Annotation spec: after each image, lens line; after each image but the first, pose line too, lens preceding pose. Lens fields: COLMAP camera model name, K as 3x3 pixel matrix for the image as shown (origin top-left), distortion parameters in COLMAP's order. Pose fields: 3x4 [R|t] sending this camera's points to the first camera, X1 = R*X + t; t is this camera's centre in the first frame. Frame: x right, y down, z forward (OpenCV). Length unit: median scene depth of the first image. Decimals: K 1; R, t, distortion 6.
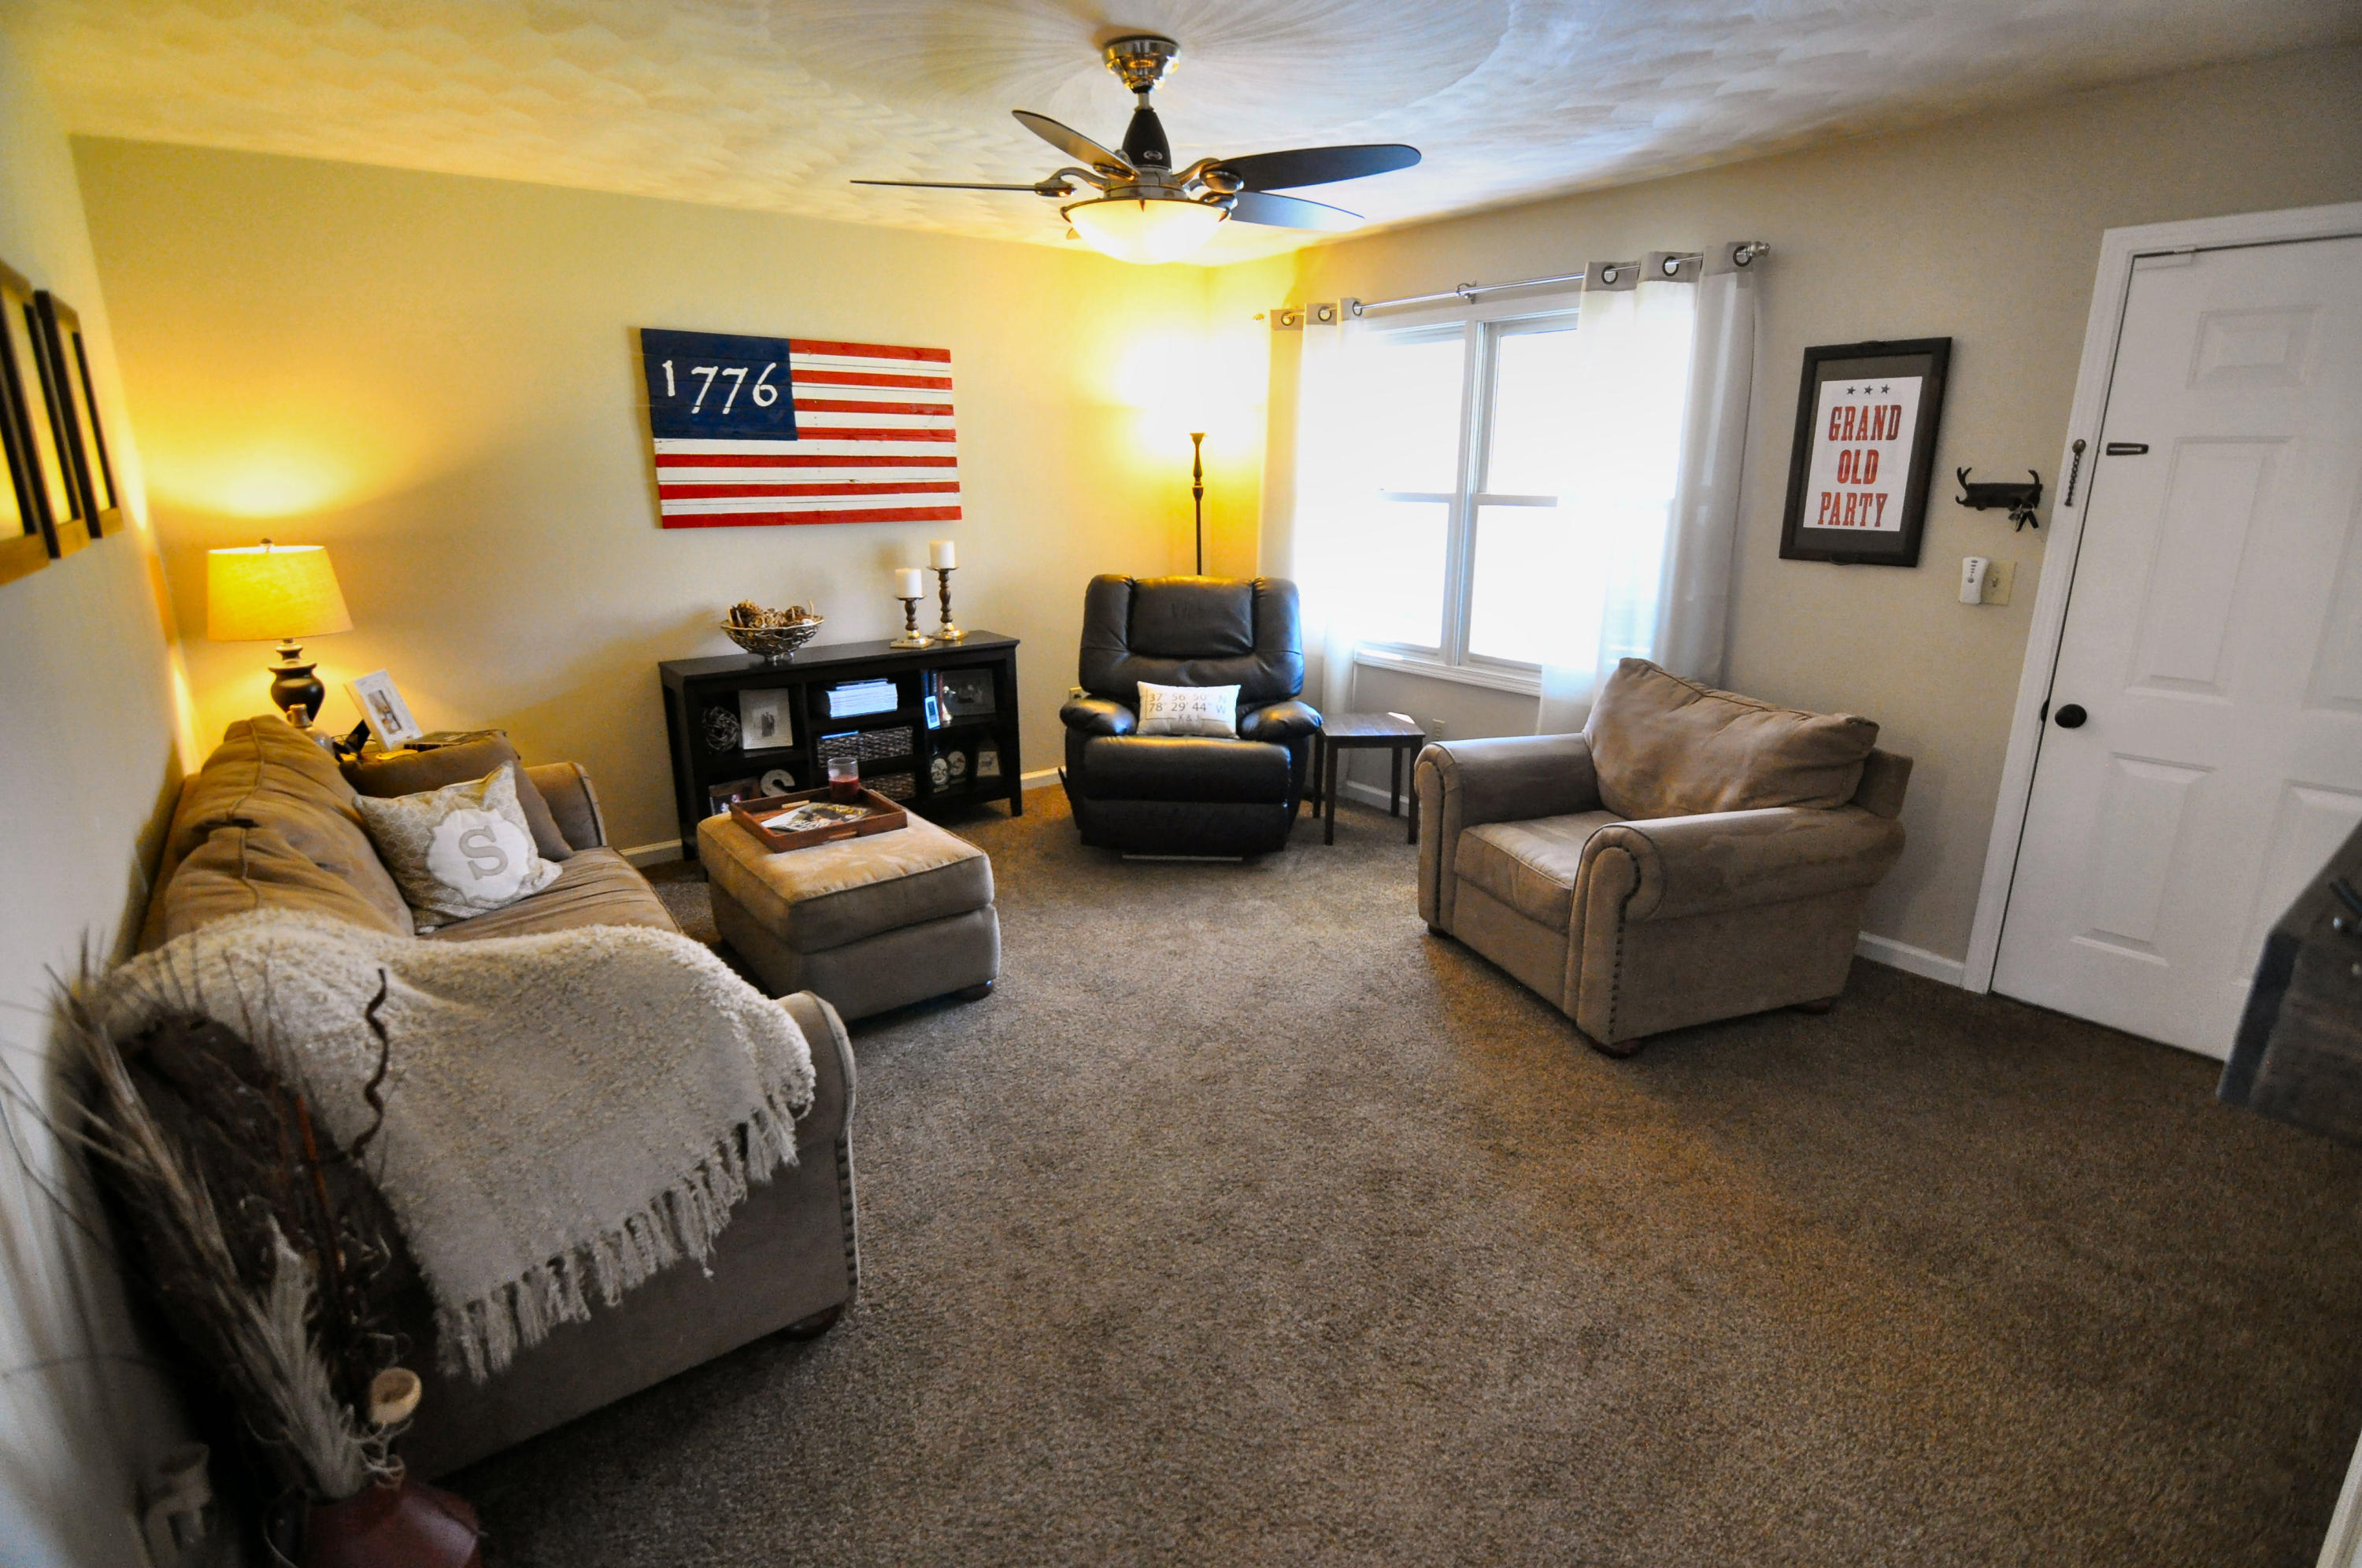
lens RADIAL K [[1135.5, 0, 1186.7], [0, 1135.5, 779.6], [0, 0, 1]] dist [0.001851, -0.014196]
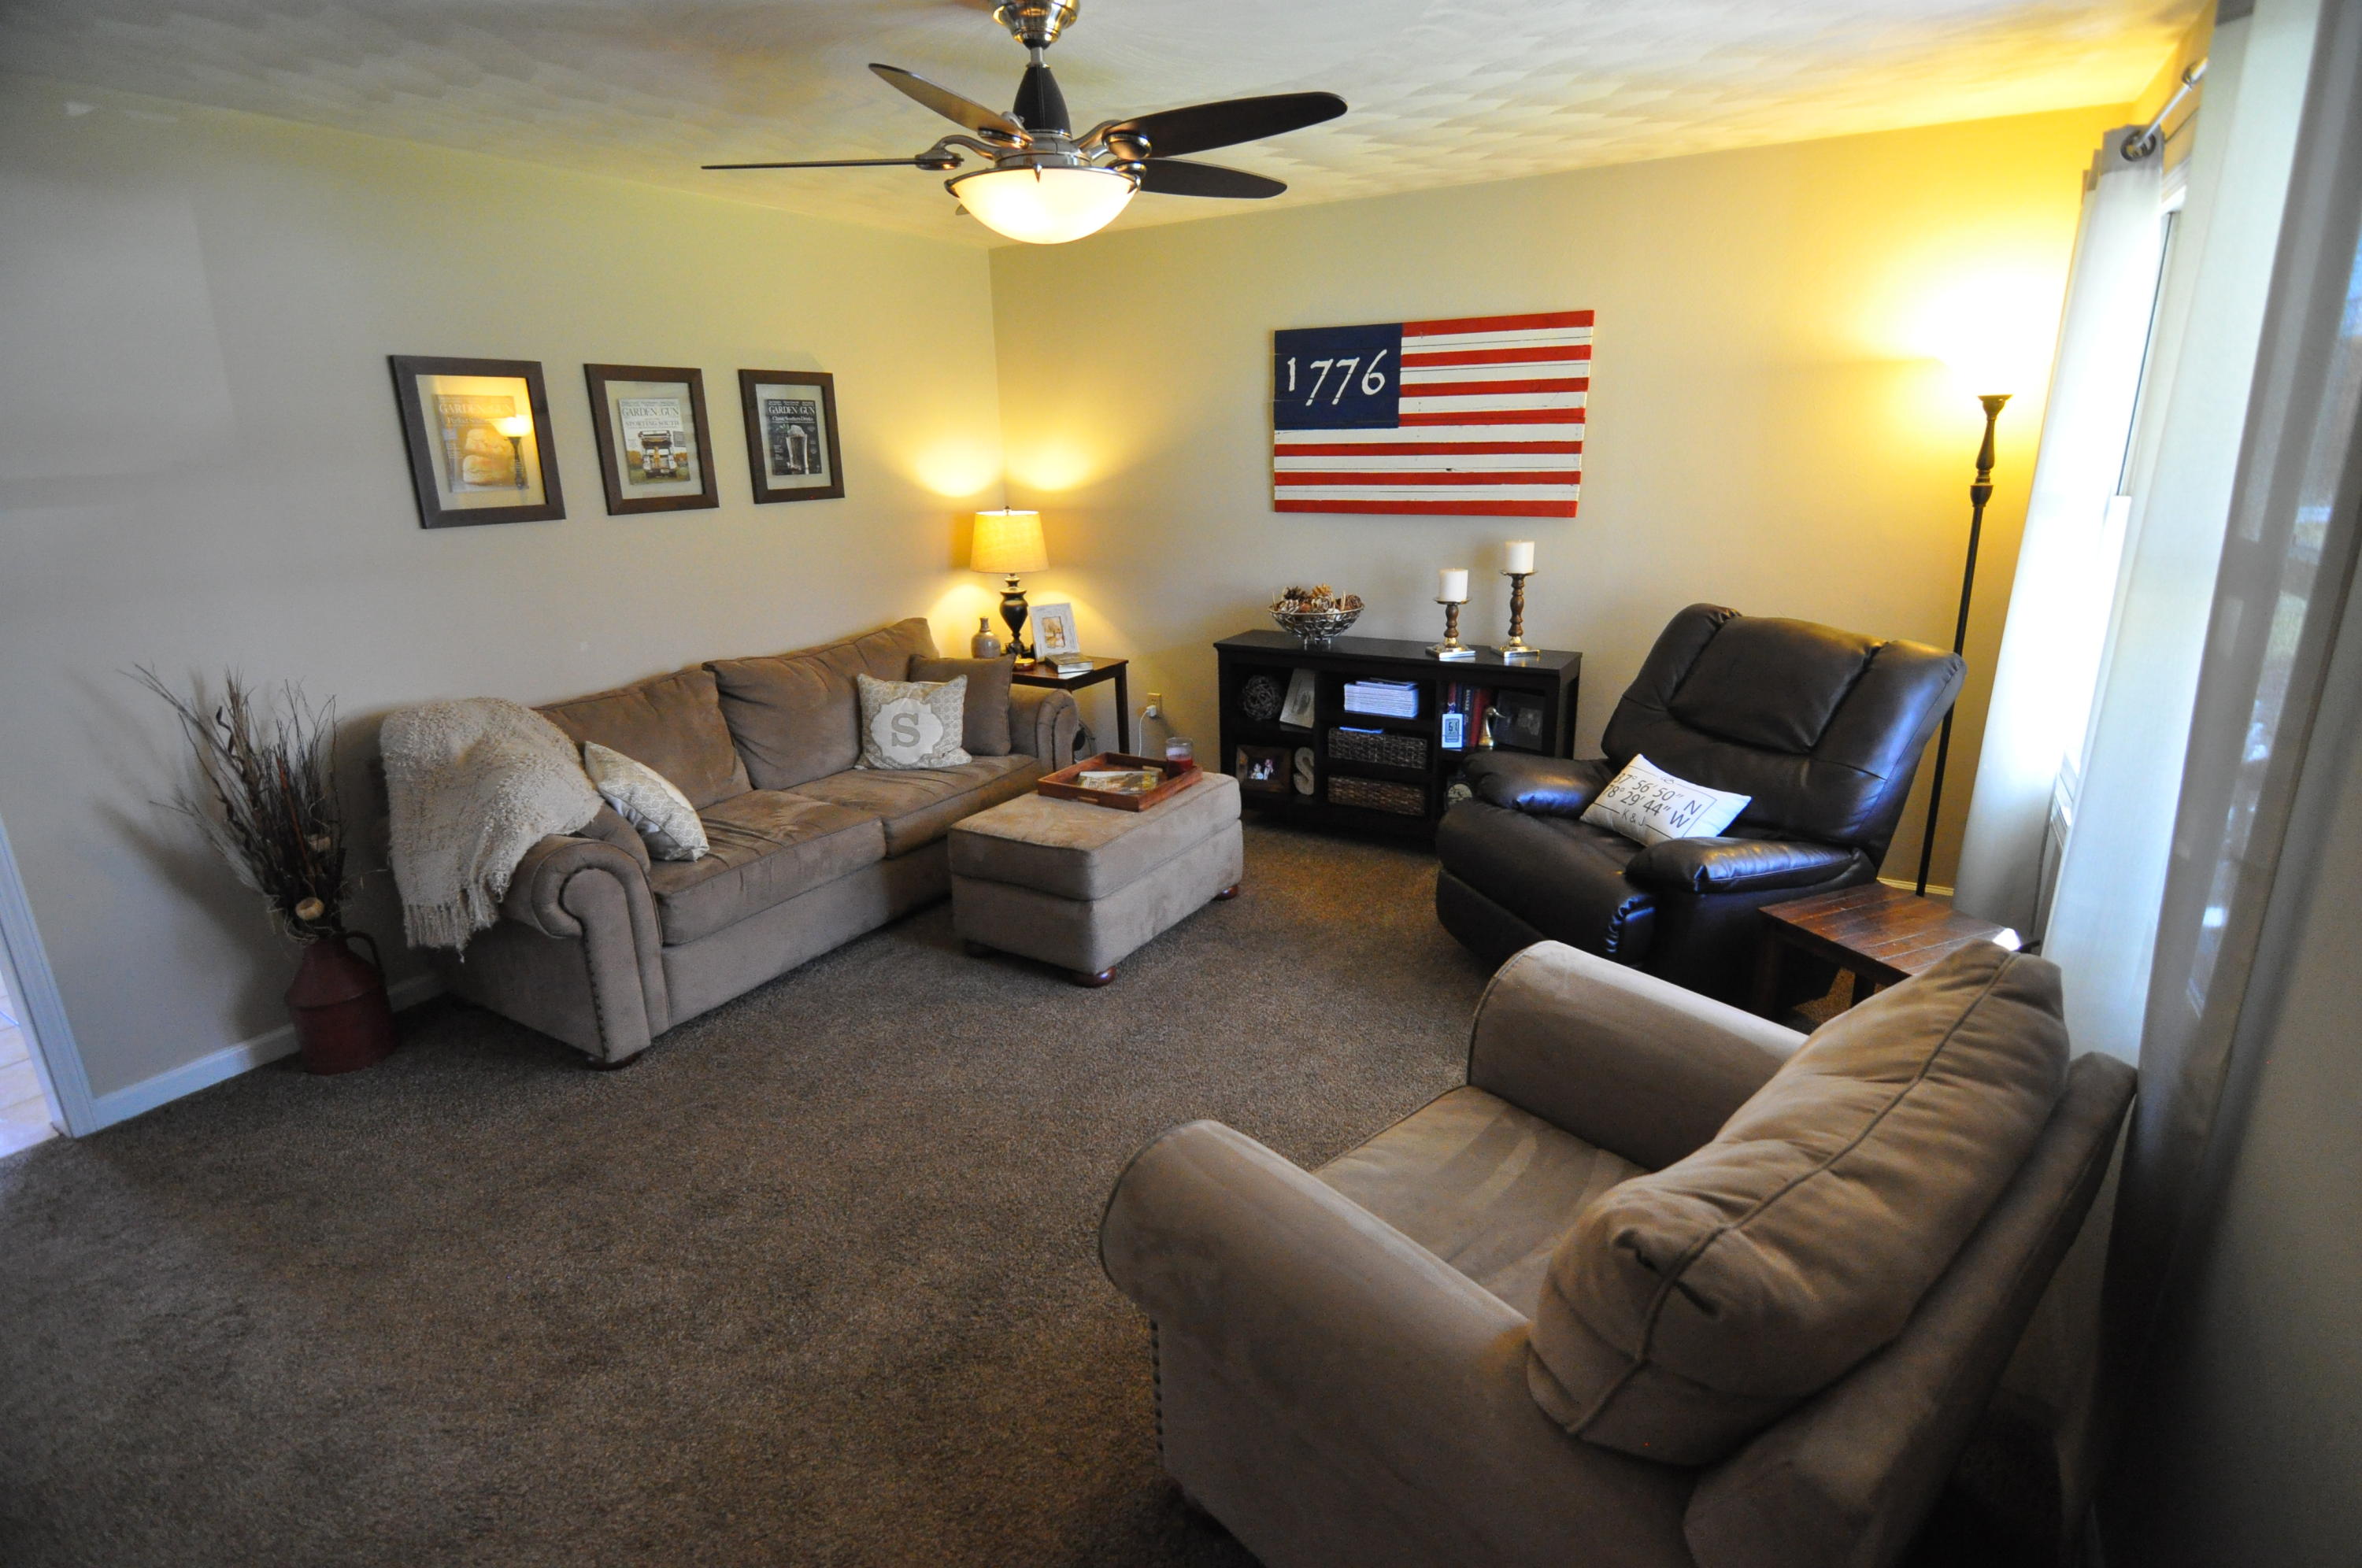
lens RADIAL K [[1135.5, 0, 1186.7], [0, 1135.5, 779.6], [0, 0, 1]] dist [0.001851, -0.014196]
pose [[0.365816, 0.258233, -0.894145, 0.555062], [-0.233058, 0.955543, 0.180616, -0.148365], [0.901034, 0.142315, 0.409736, 0.494545]]
